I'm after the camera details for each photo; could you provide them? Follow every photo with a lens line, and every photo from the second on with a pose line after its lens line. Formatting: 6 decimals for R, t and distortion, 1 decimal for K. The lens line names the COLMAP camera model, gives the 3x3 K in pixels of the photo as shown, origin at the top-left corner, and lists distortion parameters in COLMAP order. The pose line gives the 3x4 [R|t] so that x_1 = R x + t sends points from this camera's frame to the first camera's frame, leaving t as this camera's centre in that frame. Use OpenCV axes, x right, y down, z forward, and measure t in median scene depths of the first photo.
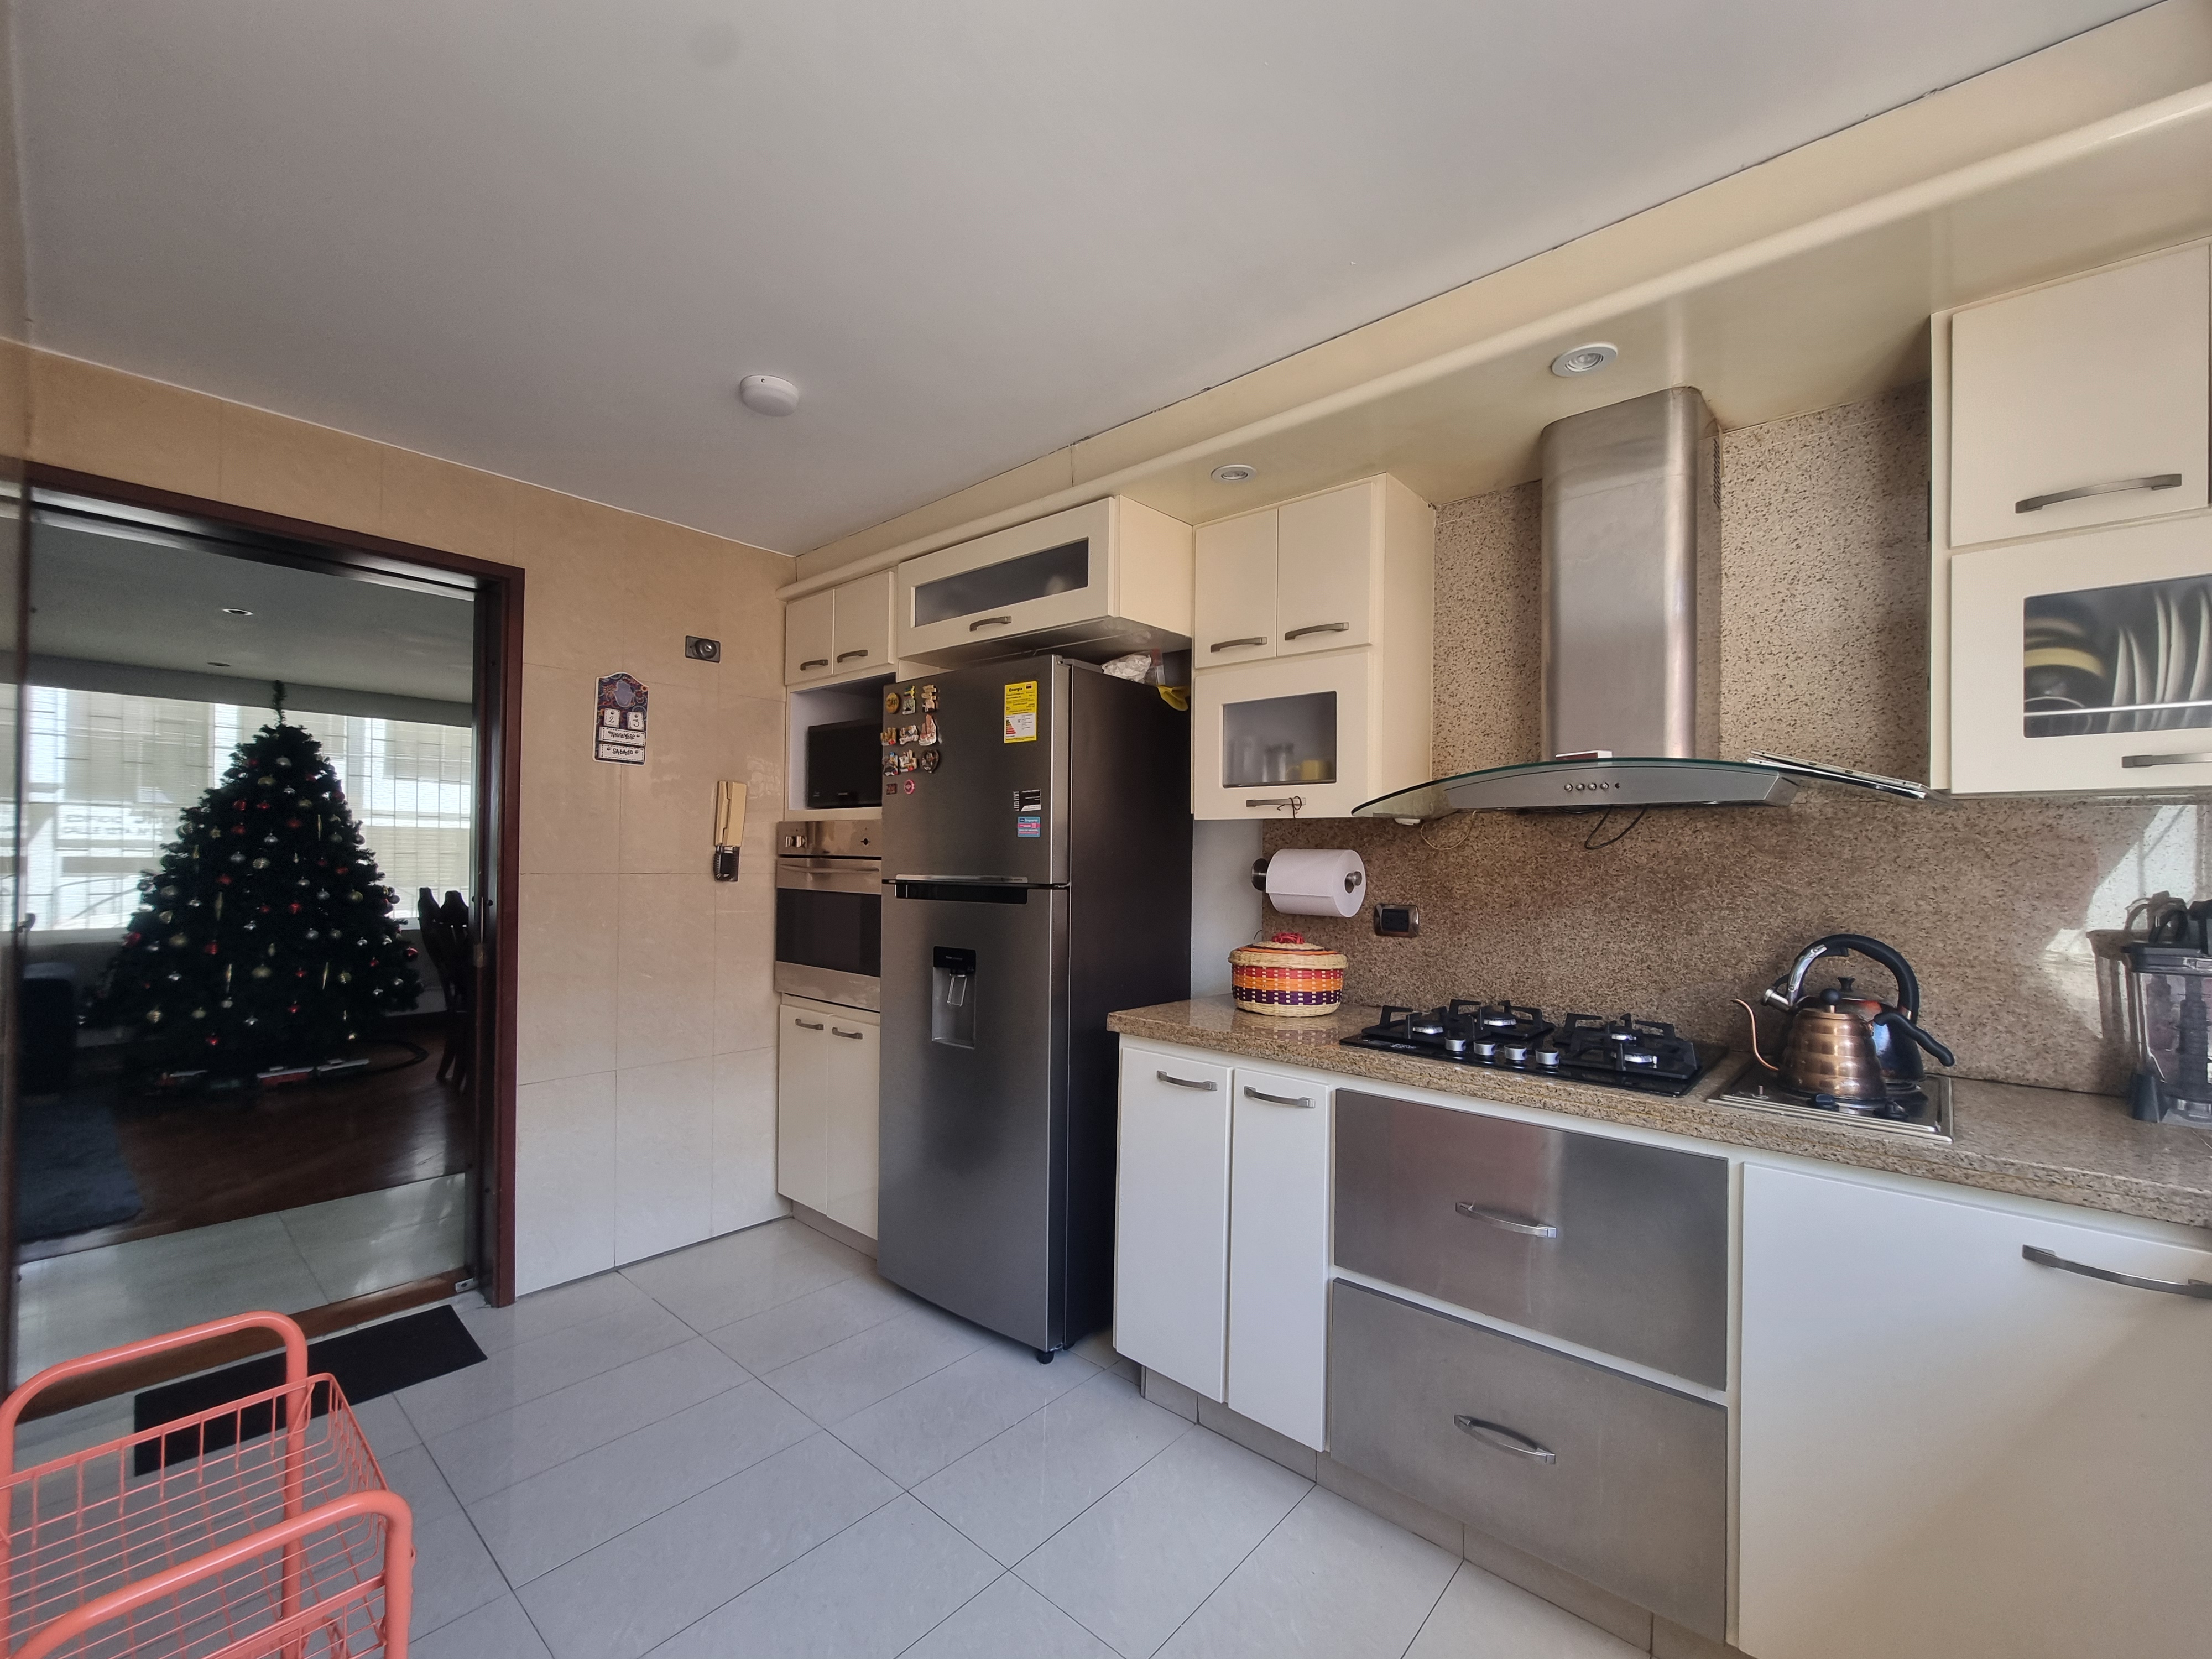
lens RADIAL K [[914.8, 0, 1112.8], [0, 914.8, 838.1], [0, 0, 1]] dist [0.001491, 0.000970]
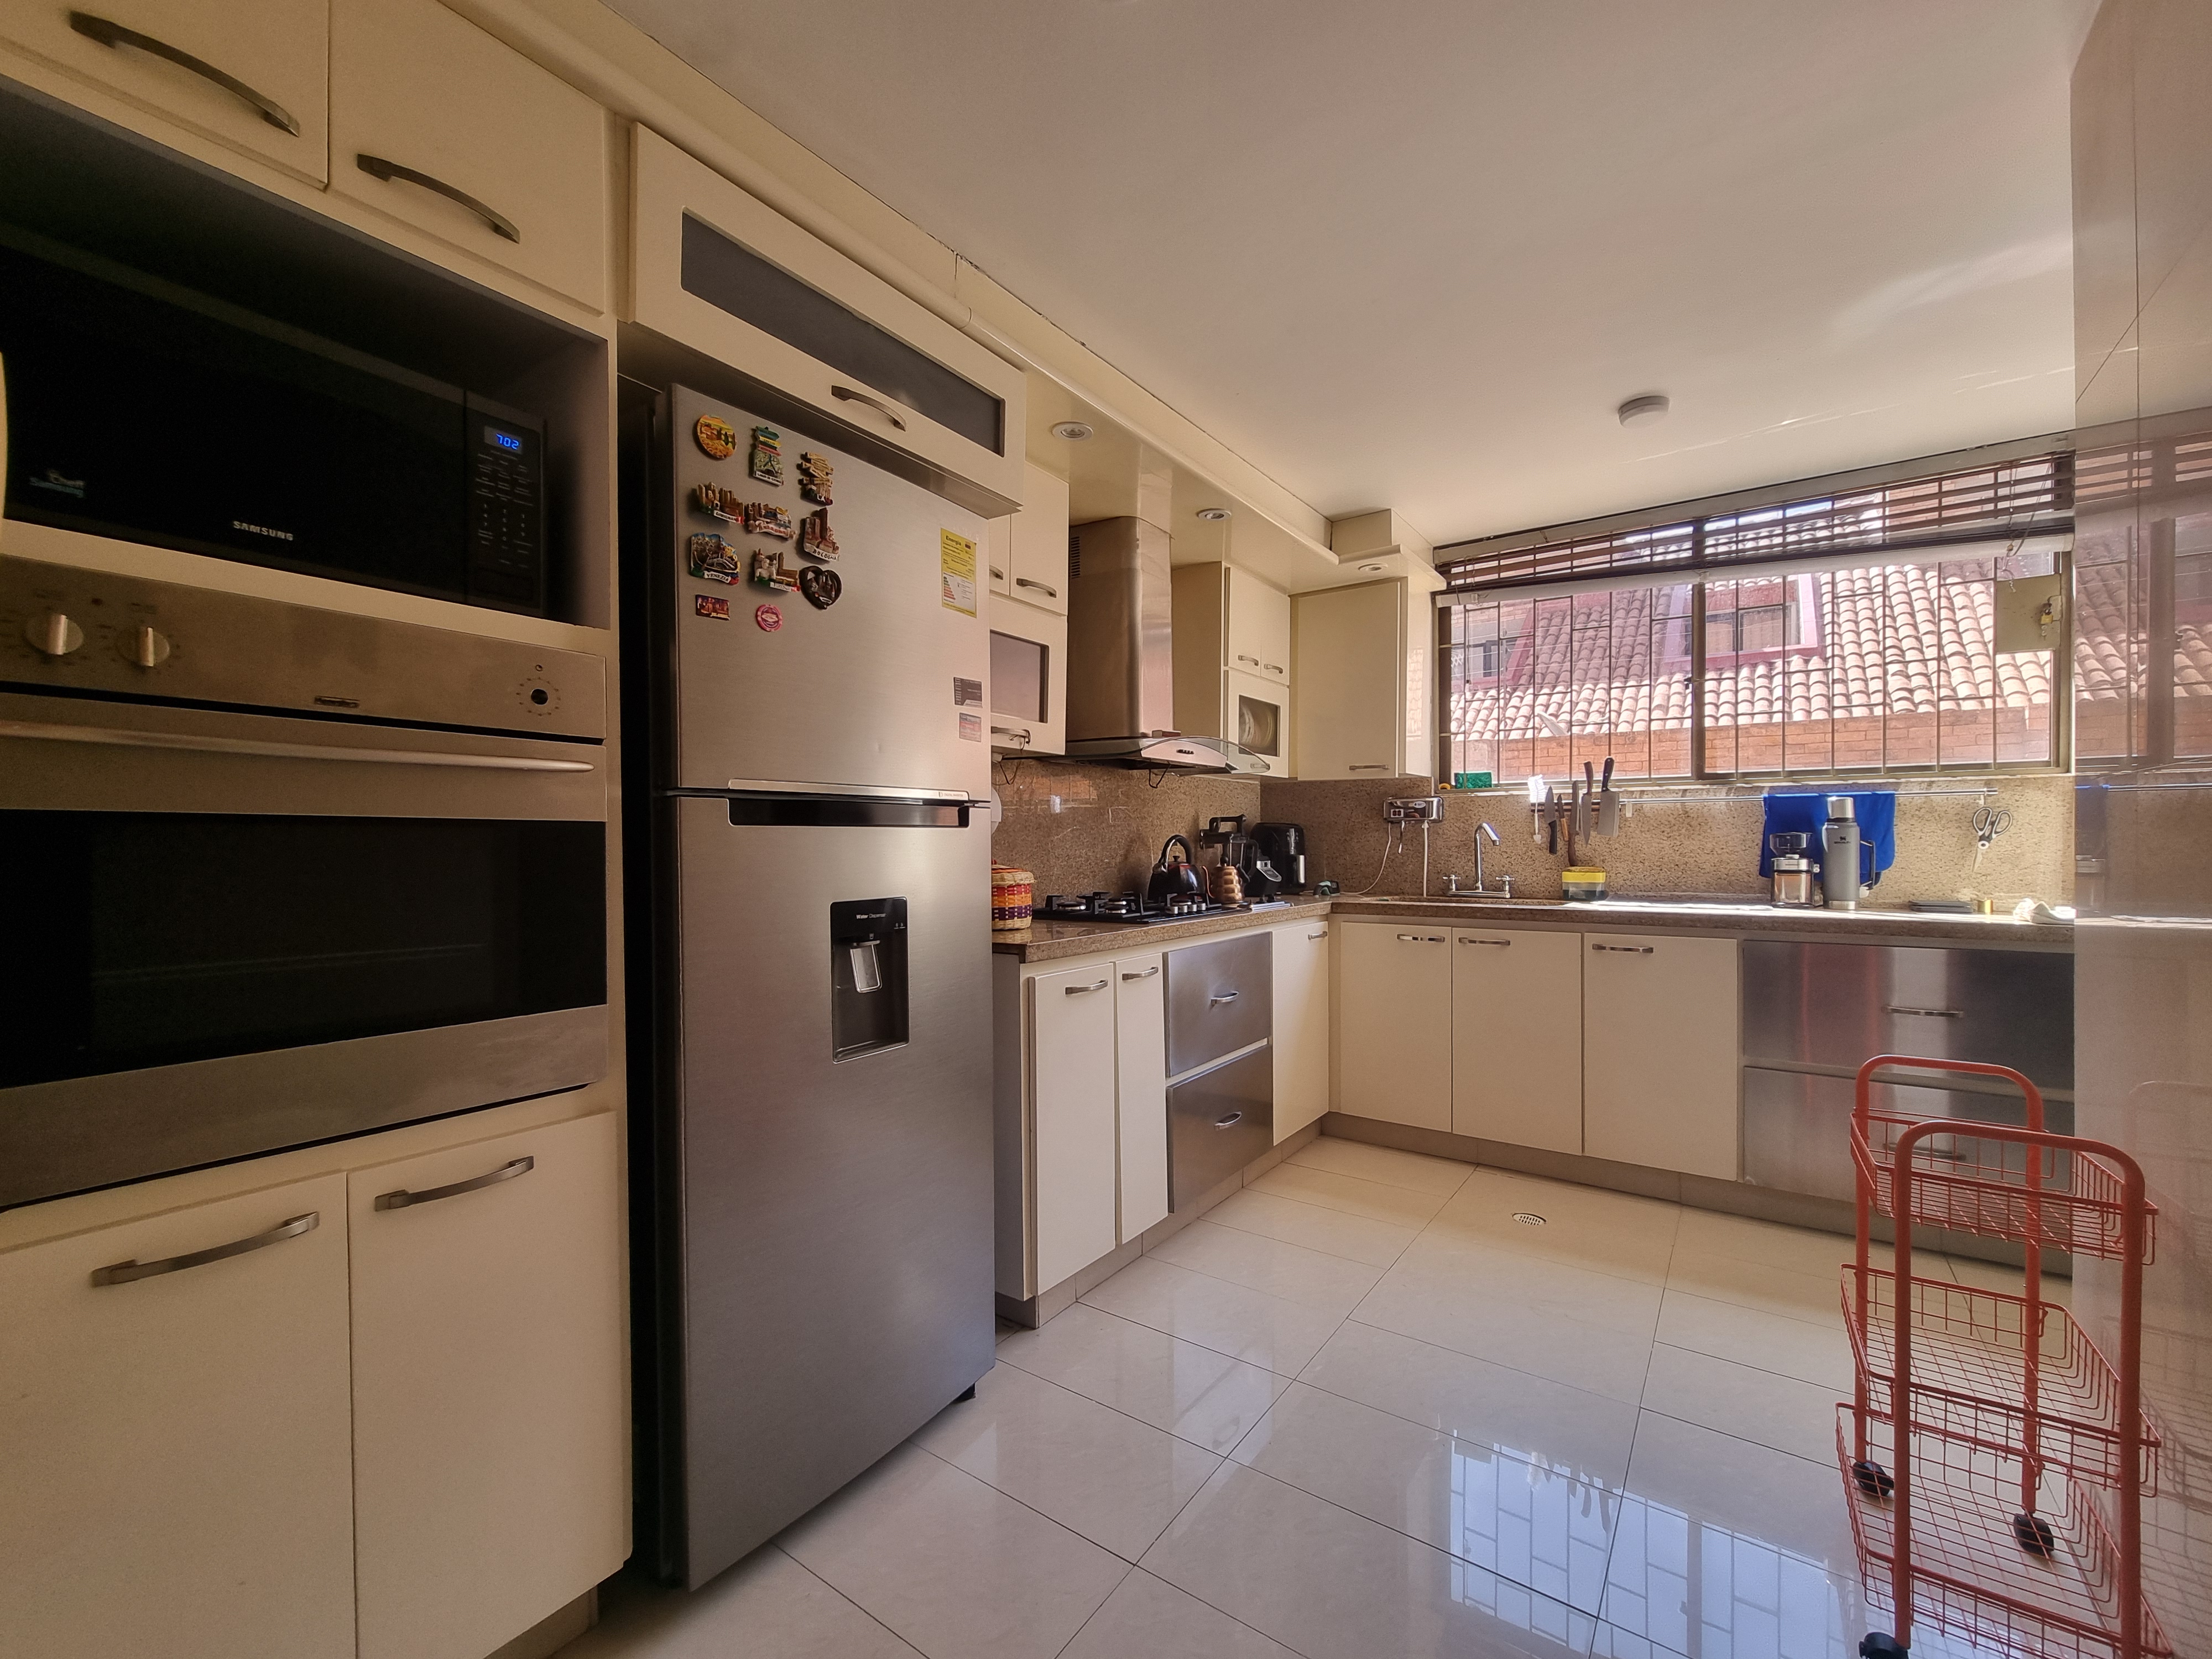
lens RADIAL K [[914.8, 0, 1112.0], [0, 914.8, 842.5], [0, 0, 1]] dist [0.001491, 0.000970]
pose [[-0.101590, -0.007181, 0.994800, -0.915846], [-0.014033, 0.999885, 0.005785, 0.083034], [-0.994727, -0.013372, -0.101679, 0.996530]]
